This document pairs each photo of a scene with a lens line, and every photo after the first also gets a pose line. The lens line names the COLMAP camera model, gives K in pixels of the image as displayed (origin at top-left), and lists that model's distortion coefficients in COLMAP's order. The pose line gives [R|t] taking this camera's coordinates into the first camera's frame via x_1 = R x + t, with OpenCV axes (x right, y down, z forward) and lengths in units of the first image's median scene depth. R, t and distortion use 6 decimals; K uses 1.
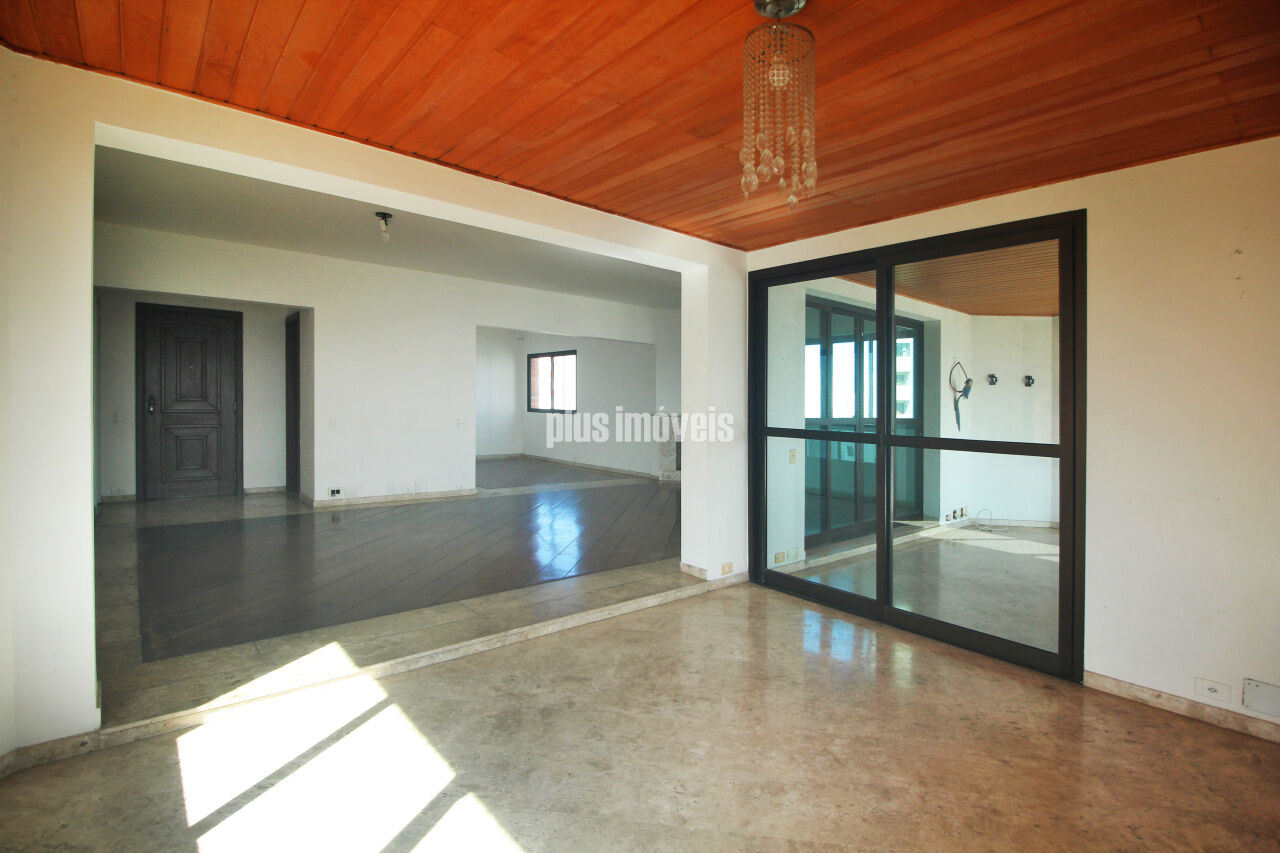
lens RADIAL K [[586.5, 0, 659.0], [0, 586.5, 421.9], [0, 0, 1]] dist [0.002760, -0.011687]
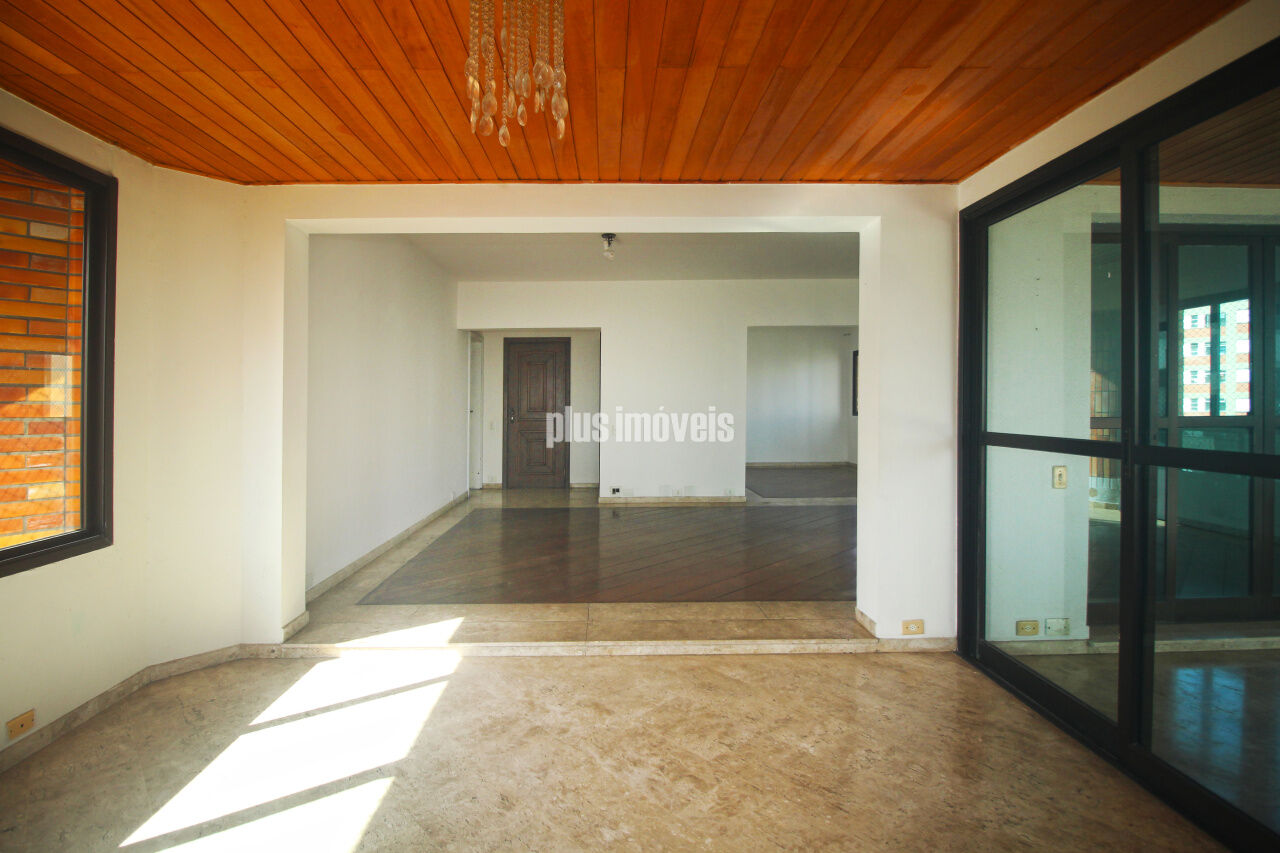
lens RADIAL K [[607.9, 0, 620.5], [0, 607.9, 424.6], [0, 0, 1]] dist [0.001558, -0.014296]
pose [[0.768366, -0.008186, -0.639959, 0.417004], [0.005666, 0.999966, -0.005988, 0.002722], [0.639986, 0.000975, 0.768386, 0.249544]]
